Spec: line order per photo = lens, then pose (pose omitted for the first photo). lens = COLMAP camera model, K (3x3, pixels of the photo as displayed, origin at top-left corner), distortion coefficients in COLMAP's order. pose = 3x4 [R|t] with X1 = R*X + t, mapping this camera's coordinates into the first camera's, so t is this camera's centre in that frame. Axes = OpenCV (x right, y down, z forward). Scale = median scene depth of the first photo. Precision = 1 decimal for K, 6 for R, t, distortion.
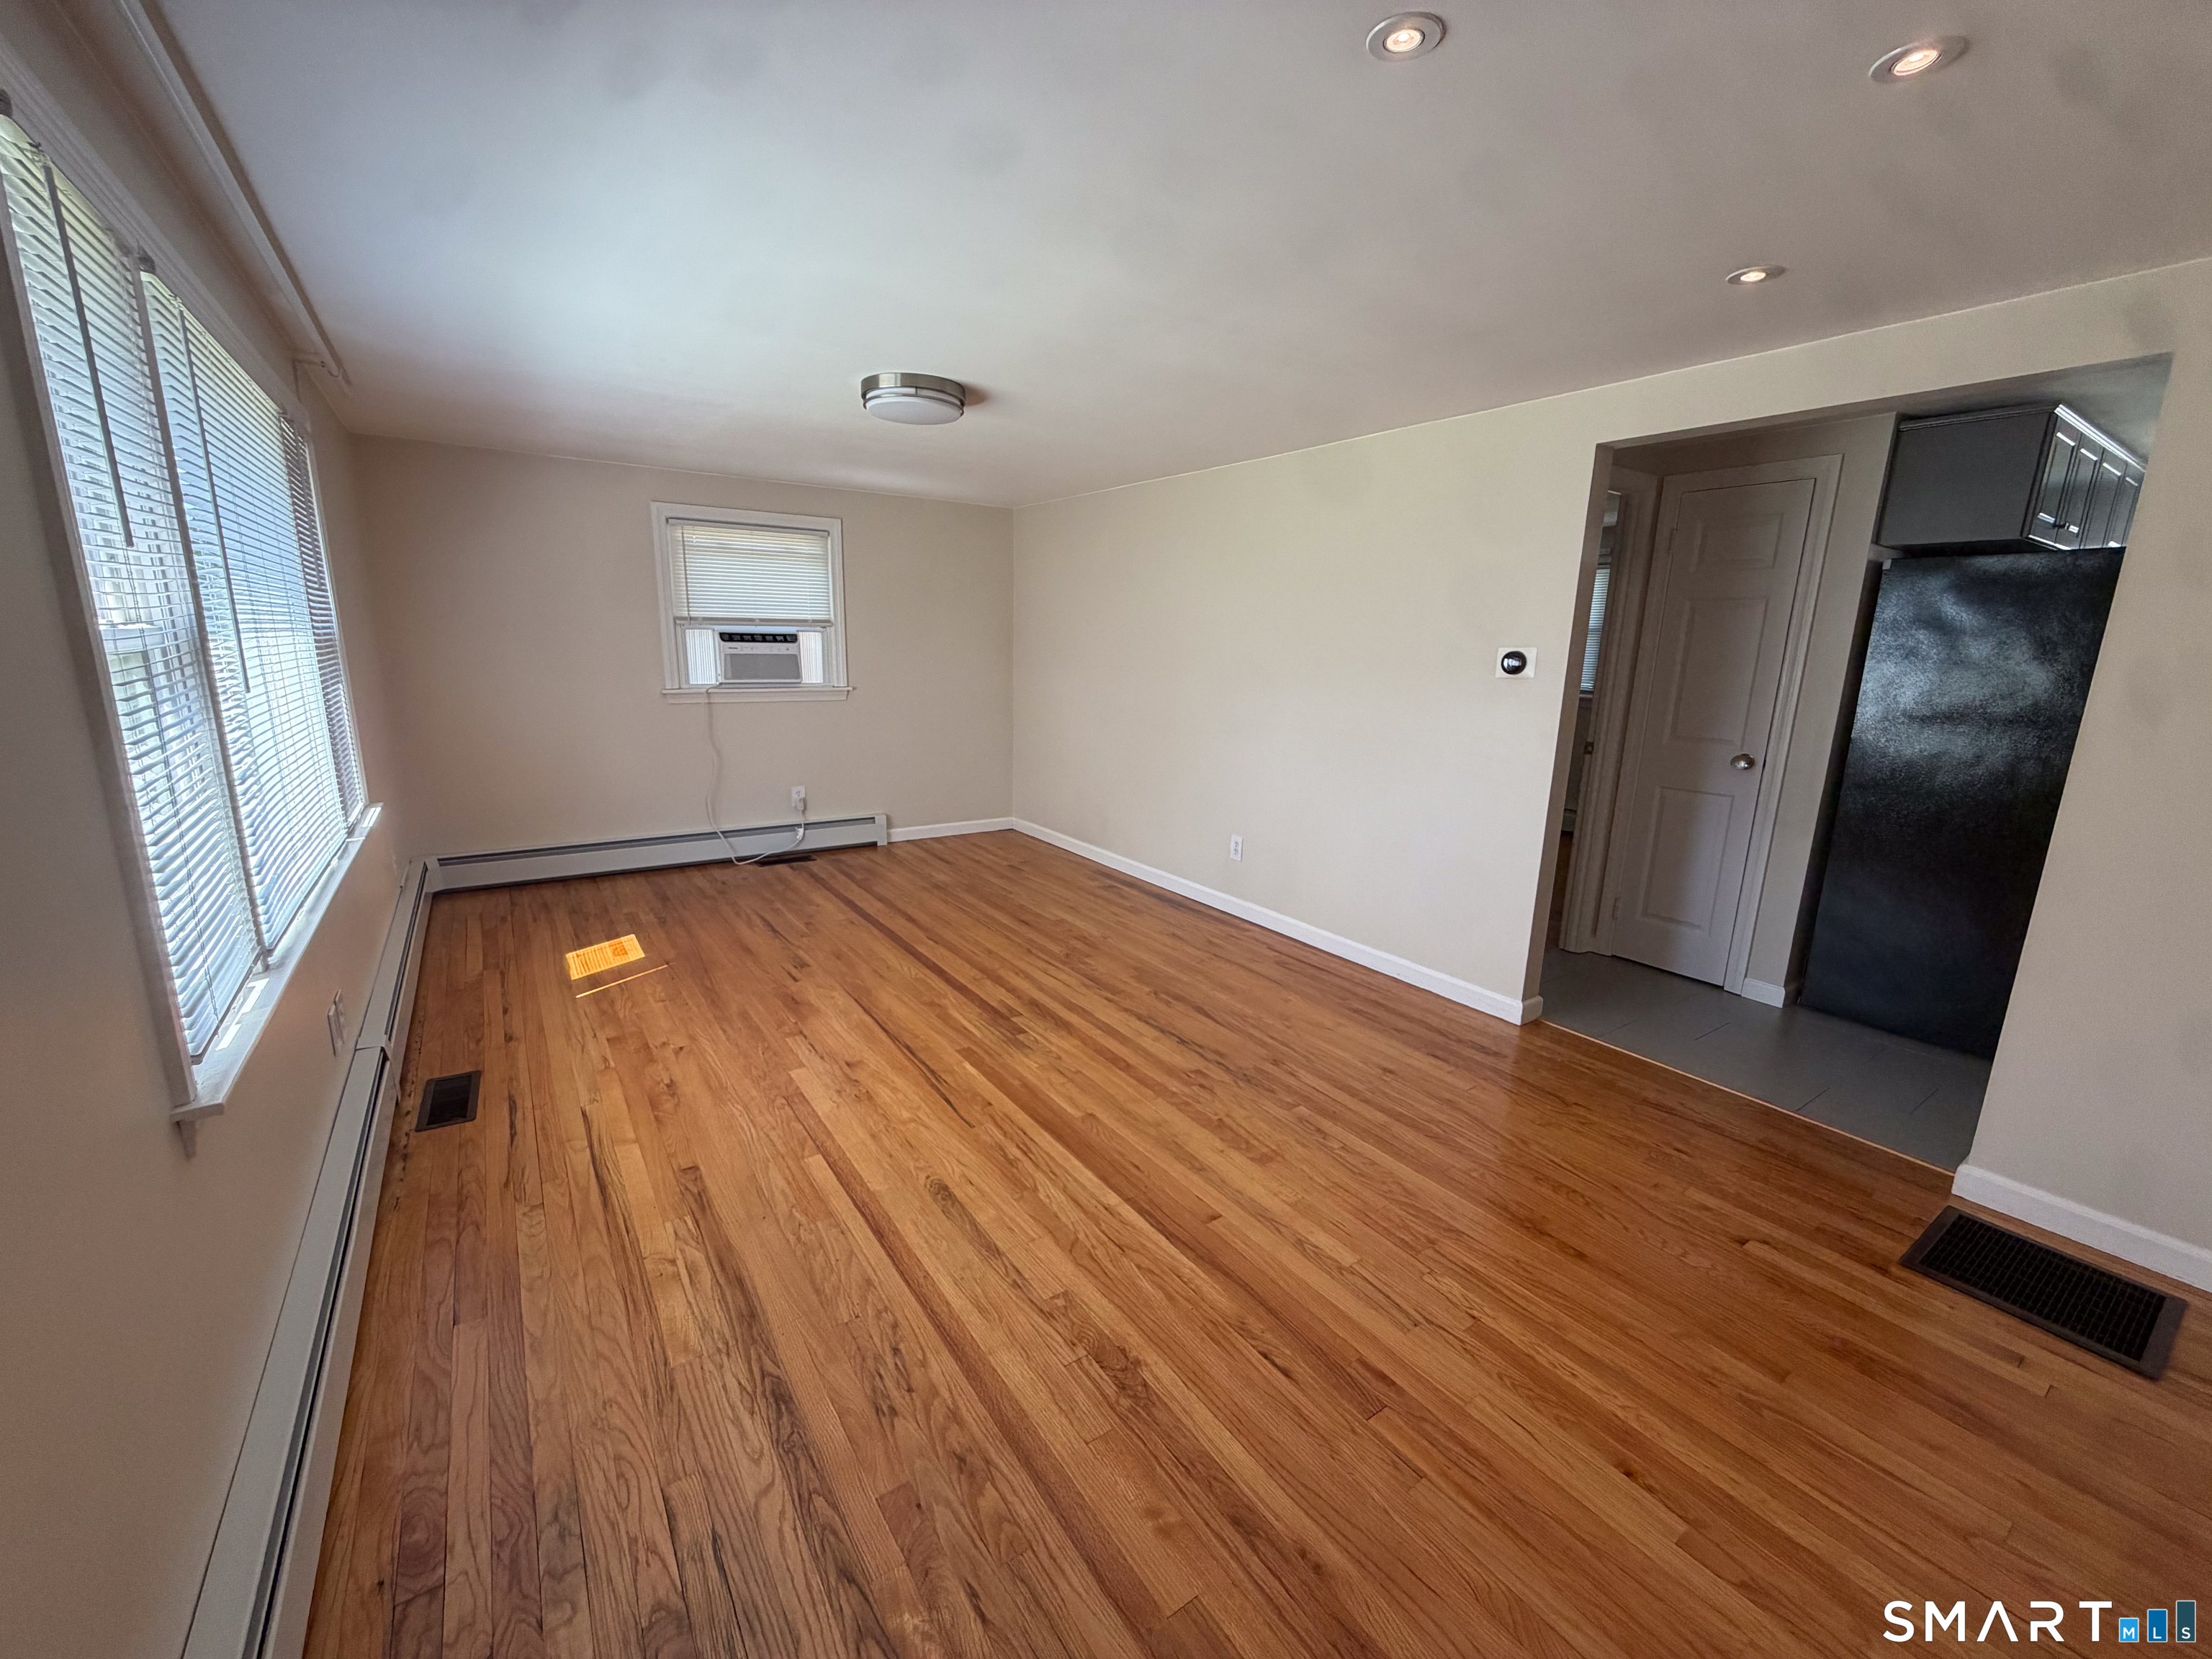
lens RADIAL K [[883.3, 0, 1091.2], [0, 883.3, 835.8], [0, 0, 1]] dist [-0.000263, 0.000129]
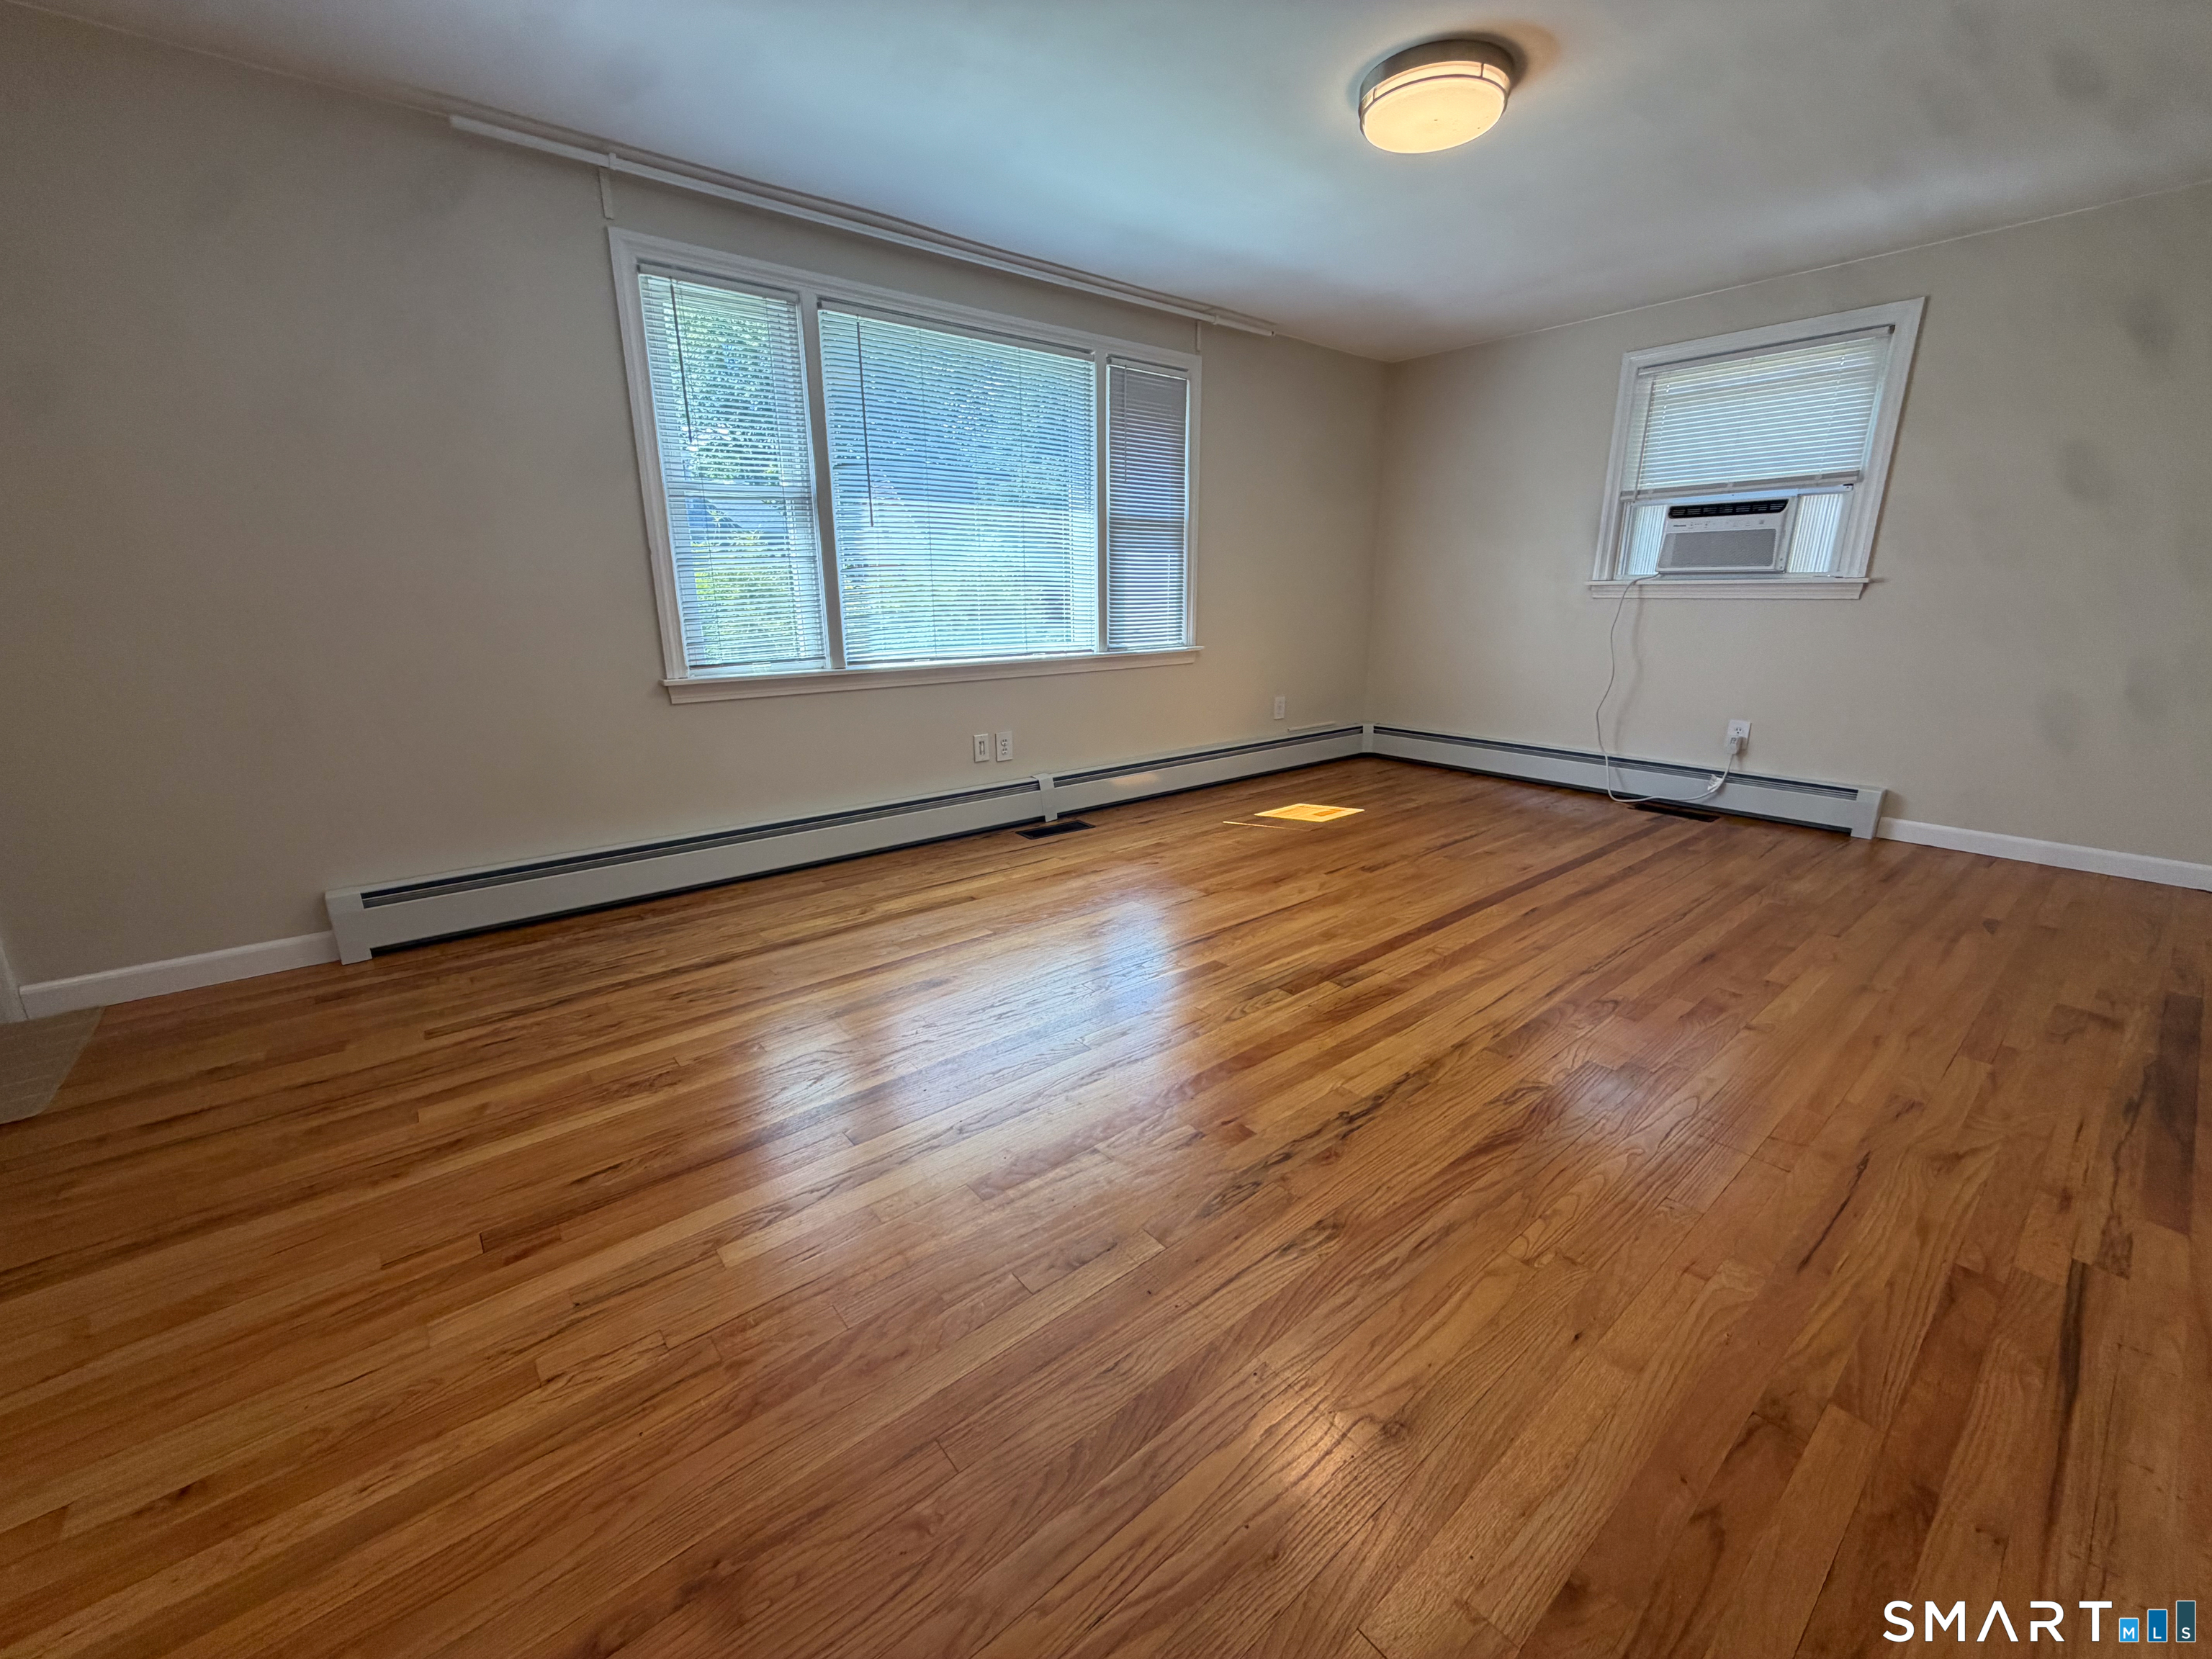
lens RADIAL K [[883.3, 0, 1099.7], [0, 883.3, 828.5], [0, 0, 1]] dist [-0.000263, 0.000129]
pose [[0.091044, 0.239752, -0.966556, 0.494677], [-0.211827, 0.953037, 0.216446, -0.026226], [0.973057, 0.185036, 0.137555, 0.613104]]
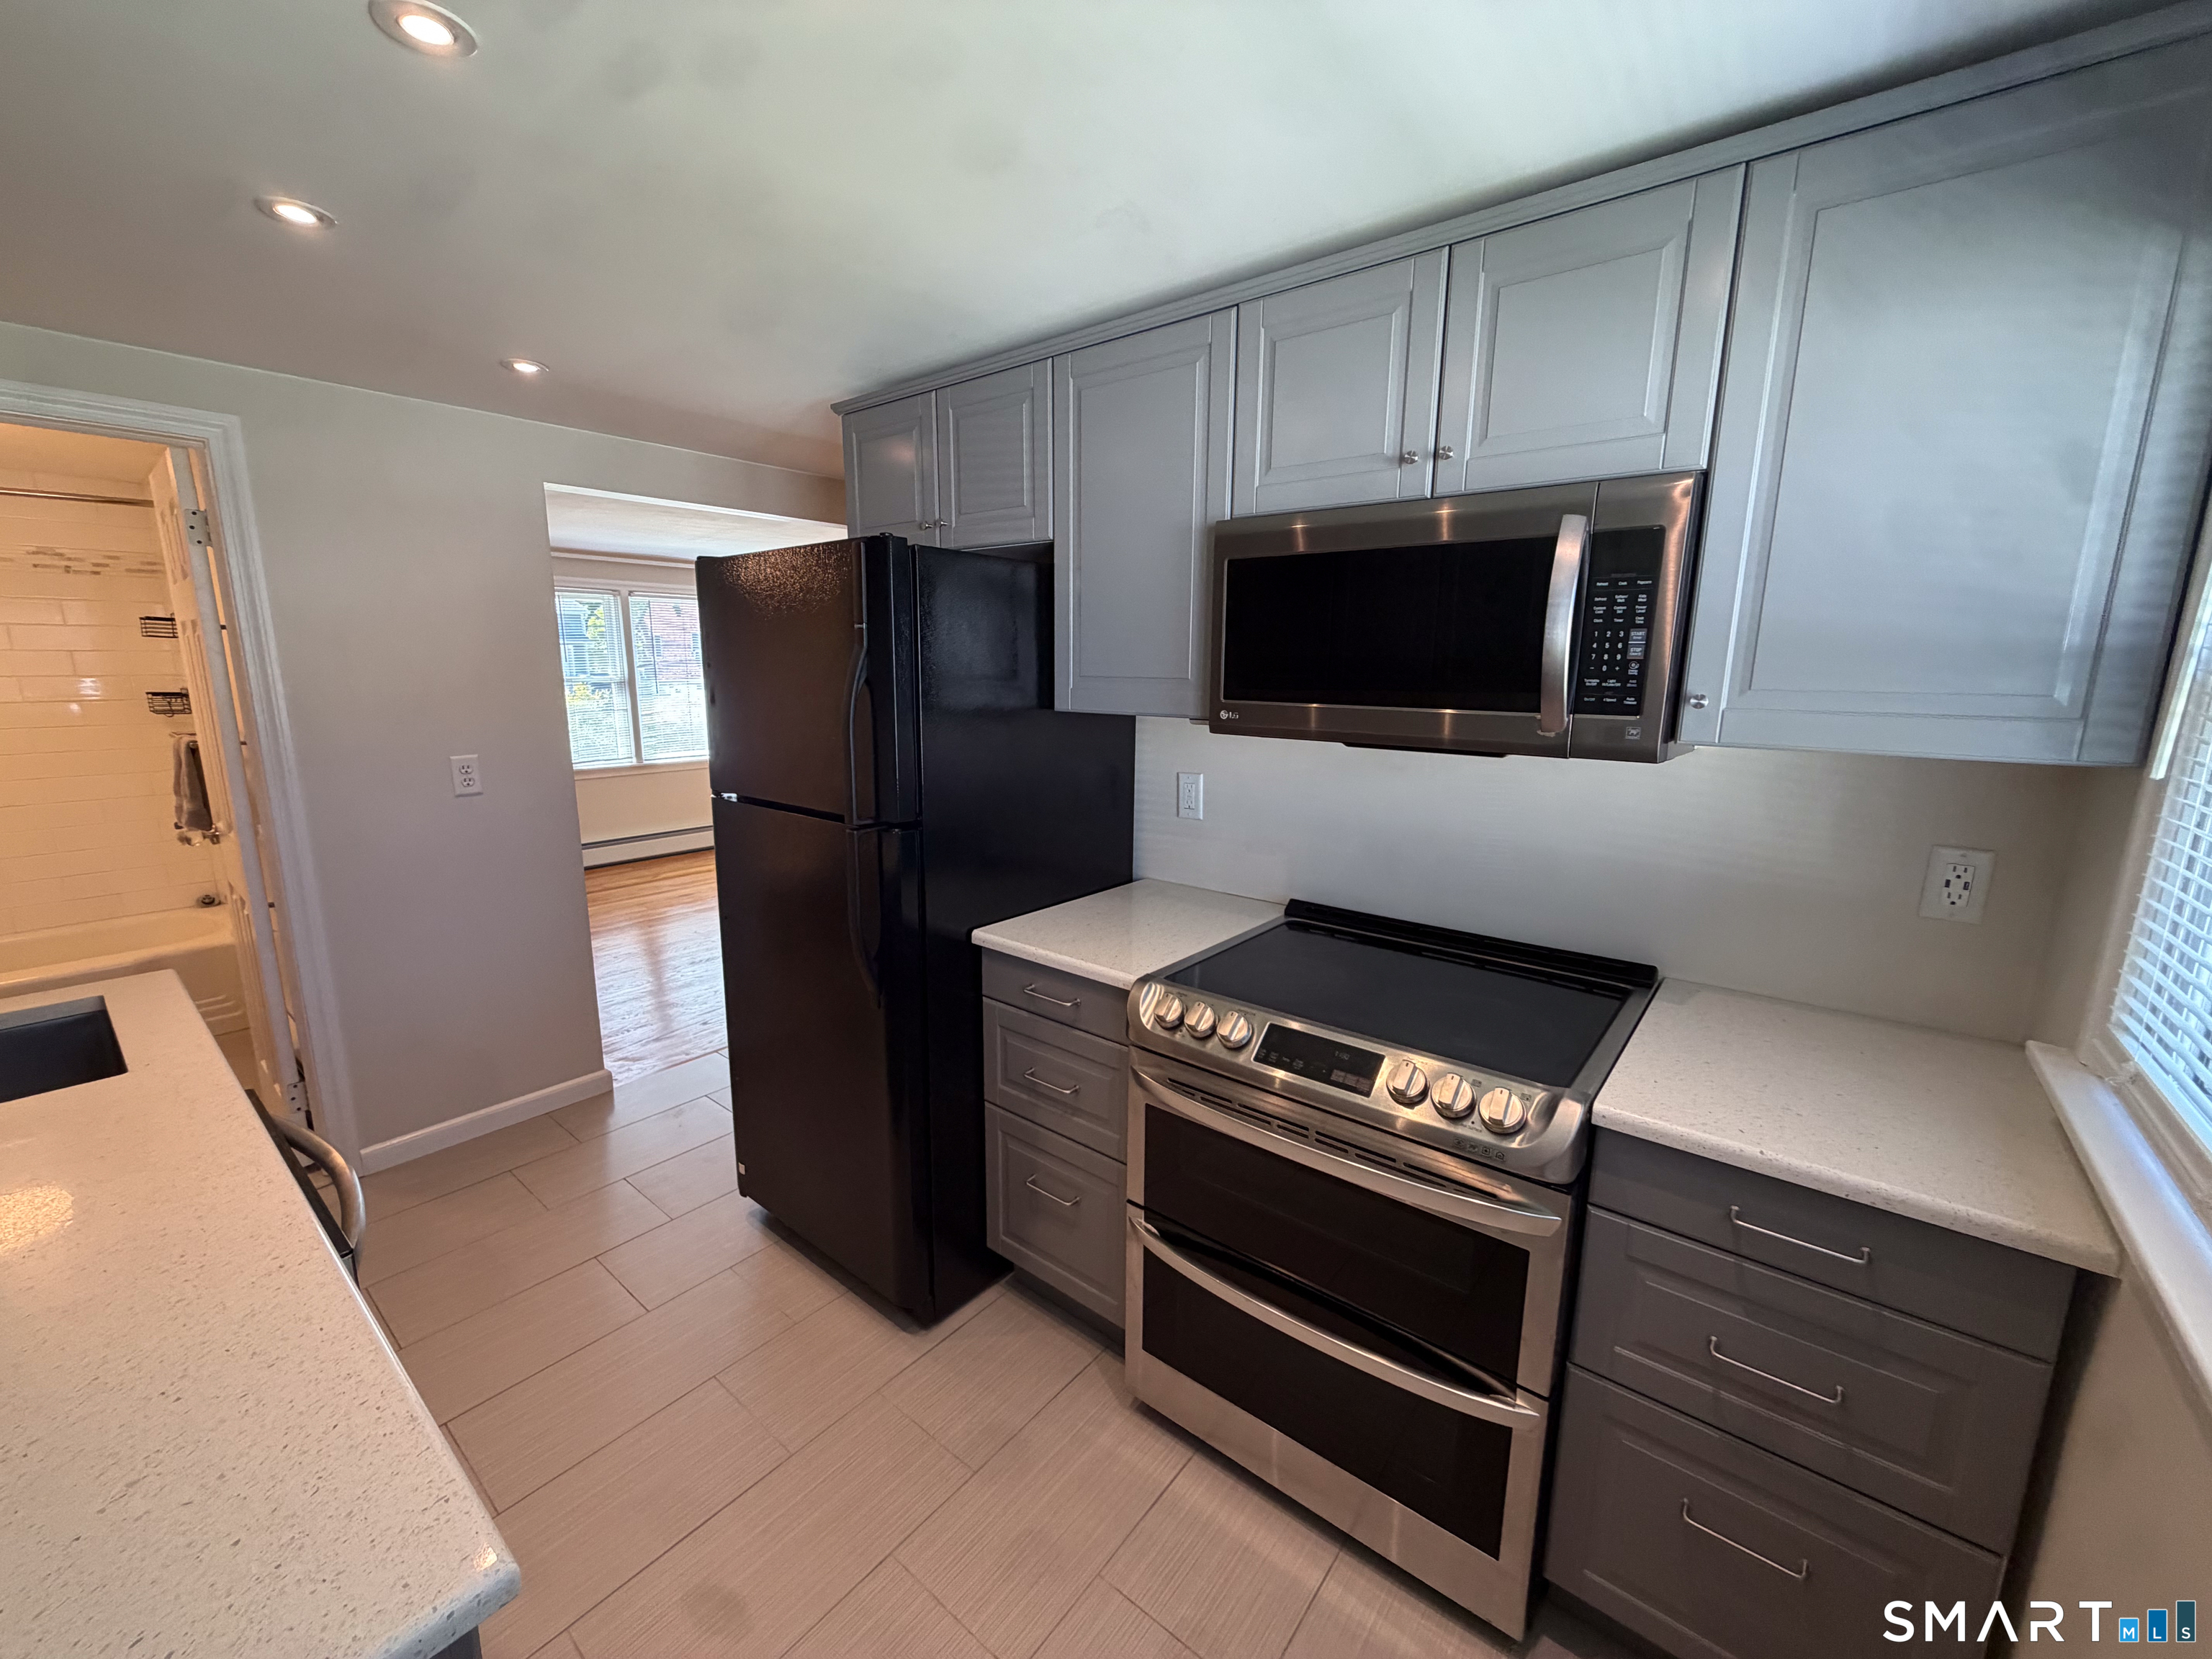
lens RADIAL K [[883.3, 0, 1110.6], [0, 883.3, 835.8], [0, 0, 1]] dist [-0.000263, 0.000129]
pose [[0.294379, 0.152203, -0.943491, 1.434323], [-0.209700, 0.973465, 0.091610, -0.135414], [0.932399, 0.170882, 0.318484, 0.773099]]
